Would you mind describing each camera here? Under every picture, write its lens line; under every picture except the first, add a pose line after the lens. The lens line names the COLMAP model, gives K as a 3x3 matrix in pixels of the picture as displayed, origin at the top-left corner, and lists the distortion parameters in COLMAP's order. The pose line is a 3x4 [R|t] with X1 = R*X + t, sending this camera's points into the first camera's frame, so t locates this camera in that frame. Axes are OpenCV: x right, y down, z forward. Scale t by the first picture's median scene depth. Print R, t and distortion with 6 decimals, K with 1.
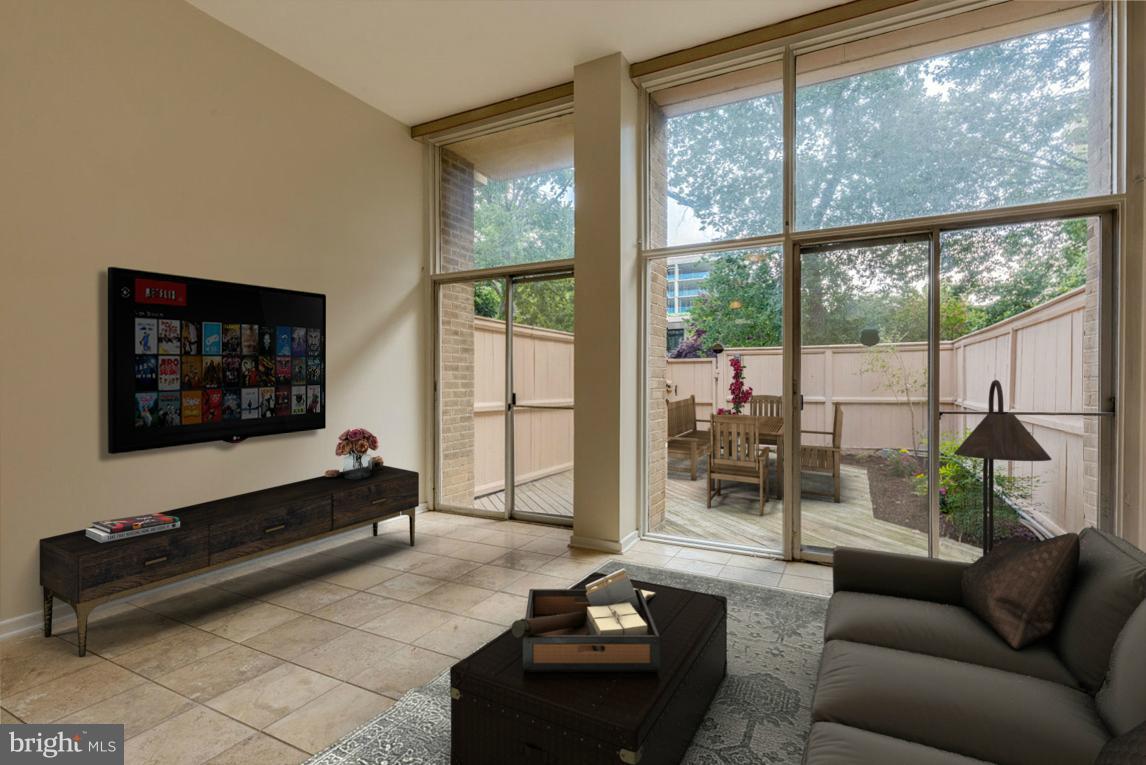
lens RADIAL K [[512.6, 0, 571.5], [0, 512.6, 384.9], [0, 0, 1]] dist [0.001890, 0.000066]
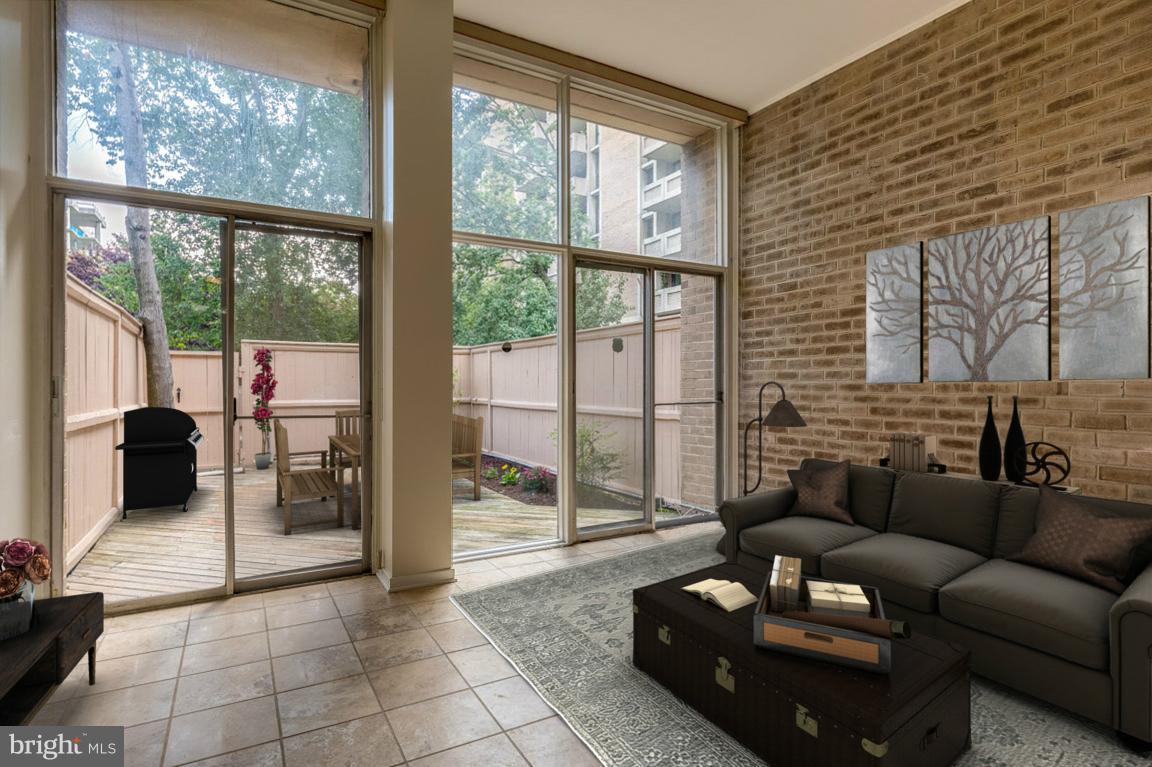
lens RADIAL K [[609.4, 0, 566.1], [0, 609.4, 383.3], [0, 0, 1]] dist [-0.001764, -0.000432]
pose [[0.551891, 0.000947, 0.833915, -0.536023], [0.006040, 0.999969, -0.005133, 0.003744], [-0.833894, 0.007870, 0.551868, 0.230951]]
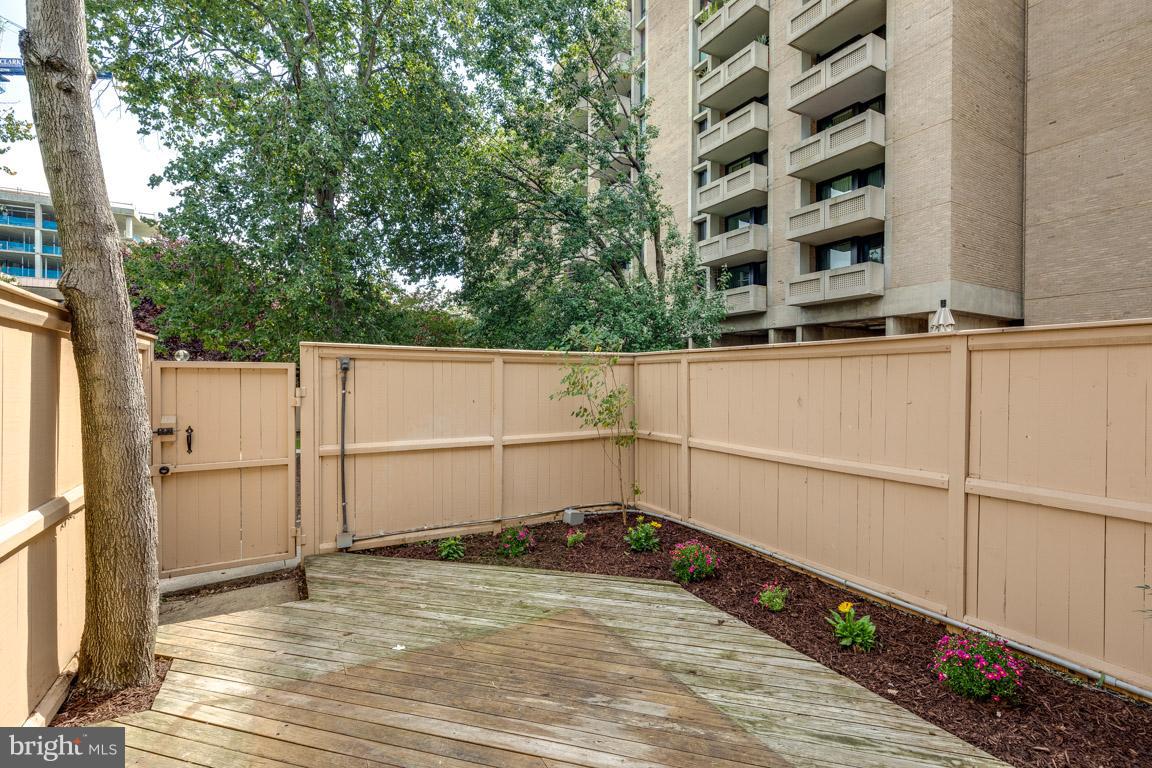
lens RADIAL K [[555.8, 0, 584.3], [0, 555.8, 390.1], [0, 0, 1]] dist [-0.005549, -0.000757]
pose [[0.555572, -0.007491, 0.831435, 0.041687], [0.000205, 0.999961, 0.008873, -0.085270], [-0.831468, -0.004759, 0.555552, 1.331753]]
